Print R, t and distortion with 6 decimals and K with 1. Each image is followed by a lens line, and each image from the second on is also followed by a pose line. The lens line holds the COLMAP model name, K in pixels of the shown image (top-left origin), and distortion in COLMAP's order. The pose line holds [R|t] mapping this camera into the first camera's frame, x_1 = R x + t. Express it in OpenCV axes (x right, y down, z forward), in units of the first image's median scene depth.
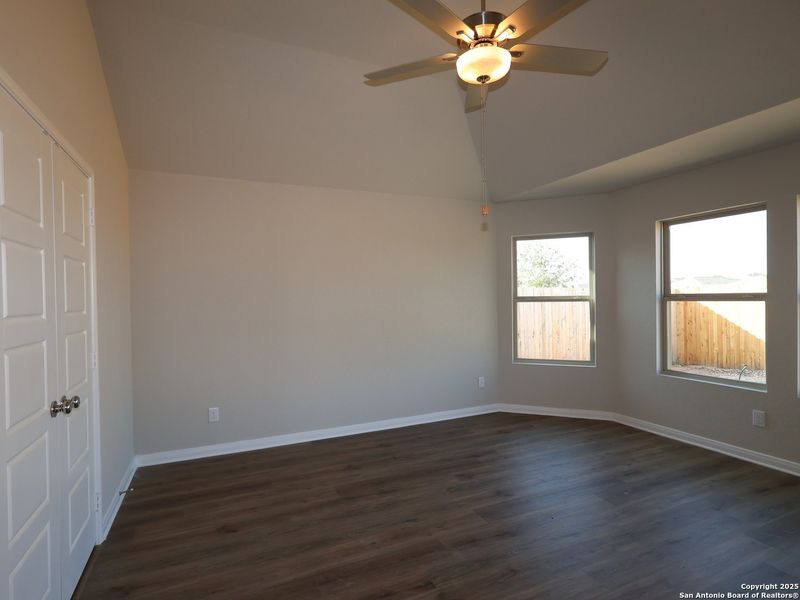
lens RADIAL K [[417.5, 0, 397.2], [0, 417.5, 302.6], [0, 0, 1]] dist [-0.002149, 0.000596]
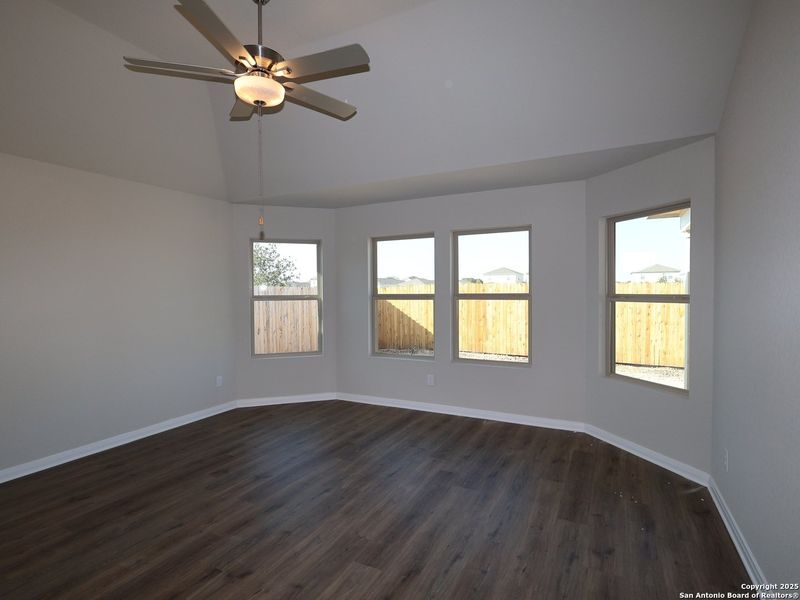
lens RADIAL K [[417.5, 0, 397.2], [0, 417.5, 302.6], [0, 0, 1]] dist [-0.002149, 0.000596]
pose [[0.781731, -0.009185, 0.623548, -0.131701], [0.004440, 0.999948, 0.009162, -0.007171], [-0.623600, -0.004394, 0.781731, -0.067131]]
